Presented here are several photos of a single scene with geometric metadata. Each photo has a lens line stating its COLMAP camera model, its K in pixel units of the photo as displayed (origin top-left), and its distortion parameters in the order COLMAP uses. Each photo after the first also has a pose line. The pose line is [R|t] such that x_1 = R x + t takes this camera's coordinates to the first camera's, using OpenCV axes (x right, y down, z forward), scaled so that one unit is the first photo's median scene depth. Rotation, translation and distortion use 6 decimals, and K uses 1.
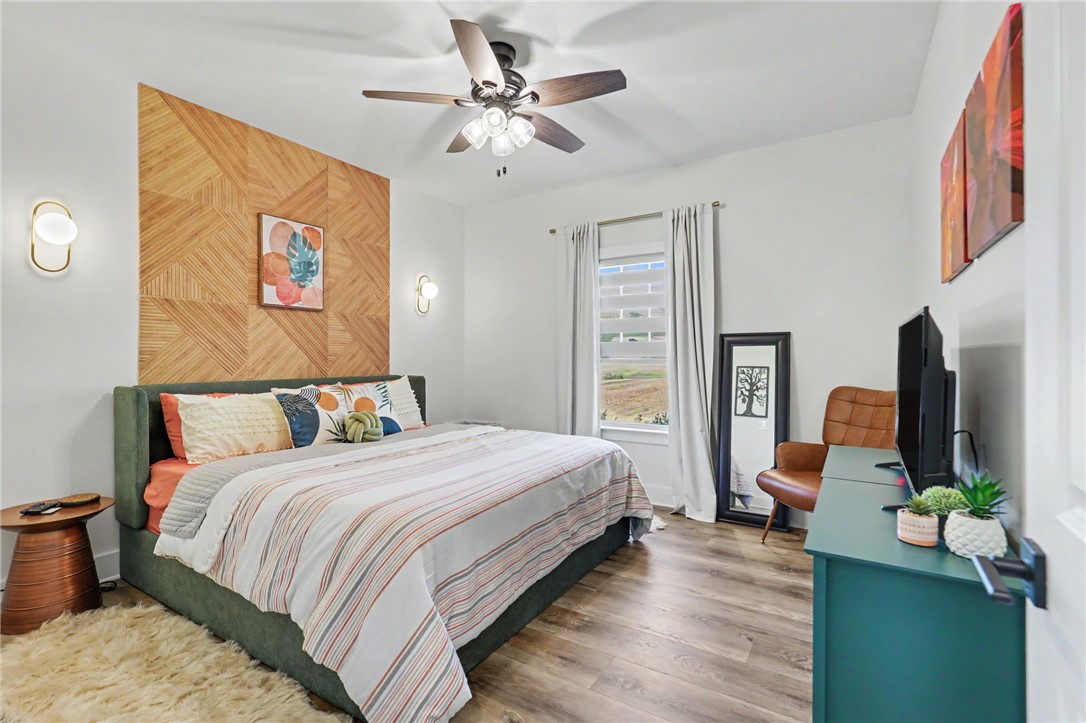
lens RADIAL K [[499.3, 0, 542.7], [0, 499.3, 360.7], [0, 0, 1]] dist [-0.000442, 0.000240]
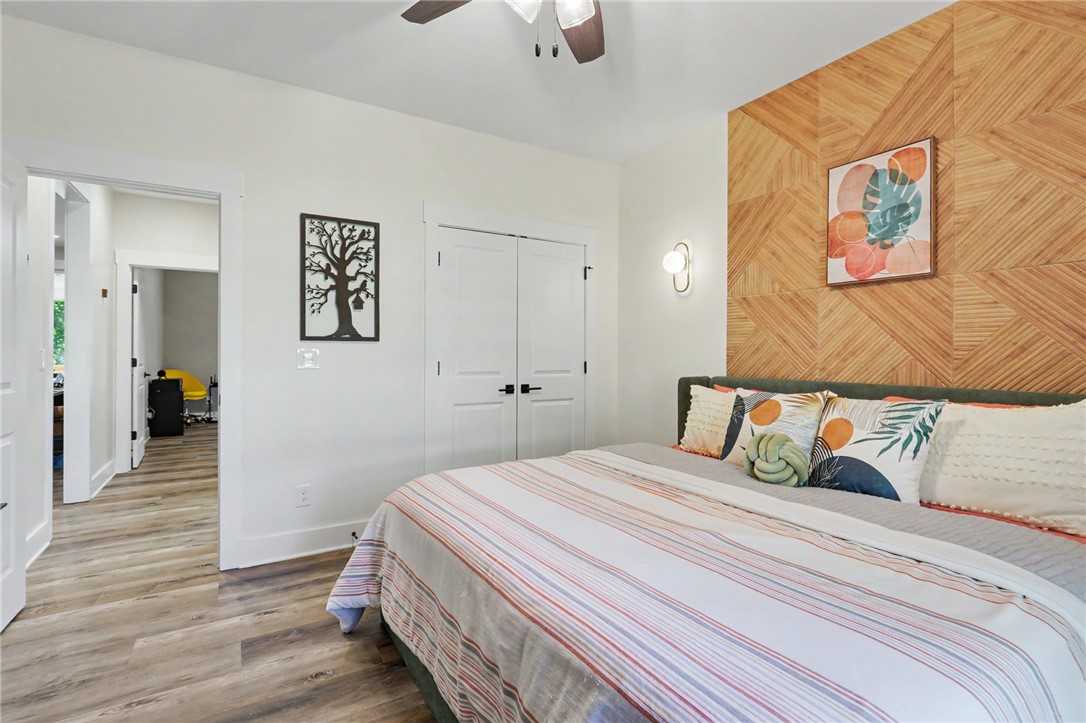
lens RADIAL K [[499.3, 0, 542.3], [0, 499.3, 353.8], [0, 0, 1]] dist [-0.000442, 0.000240]
pose [[-0.433545, -0.000607, -0.901132, 0.327536], [-0.009214, 0.999950, 0.003759, -0.002999], [0.901085, 0.009932, -0.433529, 0.898480]]
